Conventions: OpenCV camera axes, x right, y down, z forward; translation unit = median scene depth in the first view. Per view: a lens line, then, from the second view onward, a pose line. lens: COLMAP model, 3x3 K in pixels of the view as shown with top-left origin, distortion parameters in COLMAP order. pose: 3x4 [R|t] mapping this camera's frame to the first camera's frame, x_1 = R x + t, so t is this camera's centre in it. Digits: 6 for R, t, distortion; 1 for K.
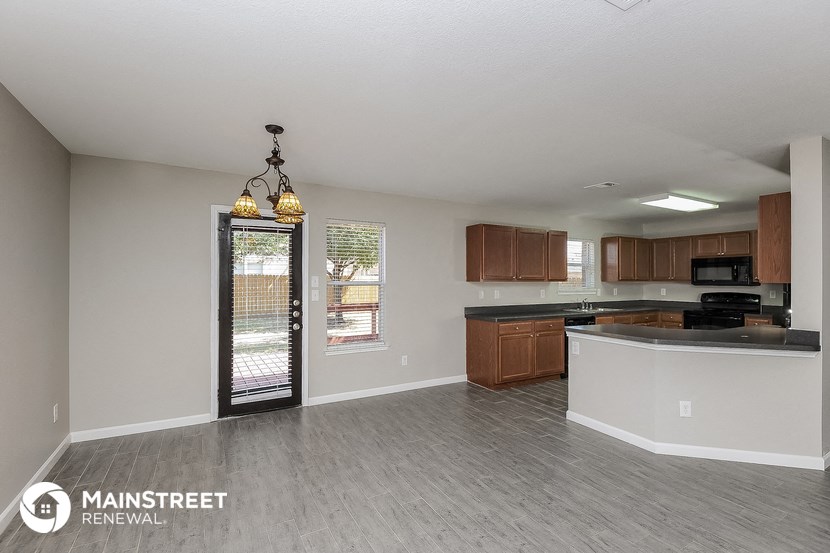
lens RADIAL K [[346.2, 0, 415.0], [0, 346.2, 276.5], [0, 0, 1]] dist [0.011266, -0.000015]
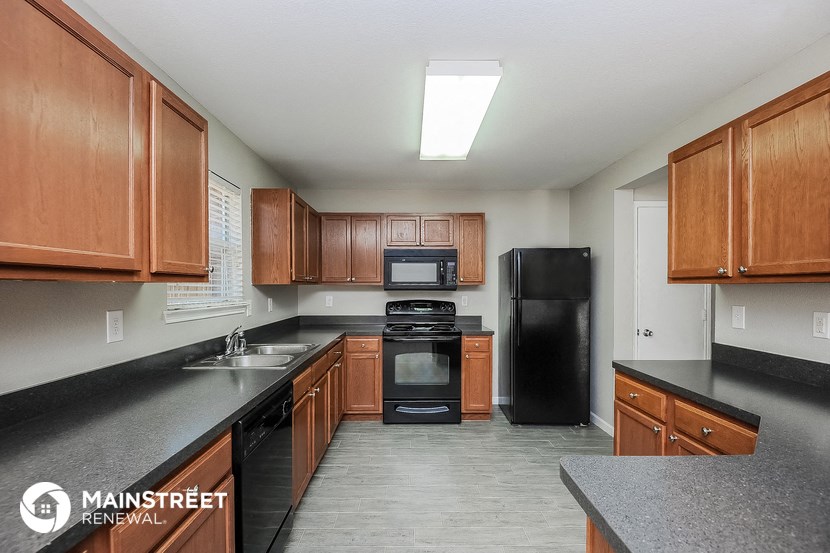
lens RADIAL K [[388.4, 0, 415.0], [0, 388.4, 276.5], [0, 0, 1]] dist [-0.001954, -0.000599]
pose [[0.466201, 0.019276, 0.884469, 0.204327], [-0.011435, 0.999810, -0.015762, 0.011495], [-0.884605, -0.002766, 0.466333, 0.632506]]
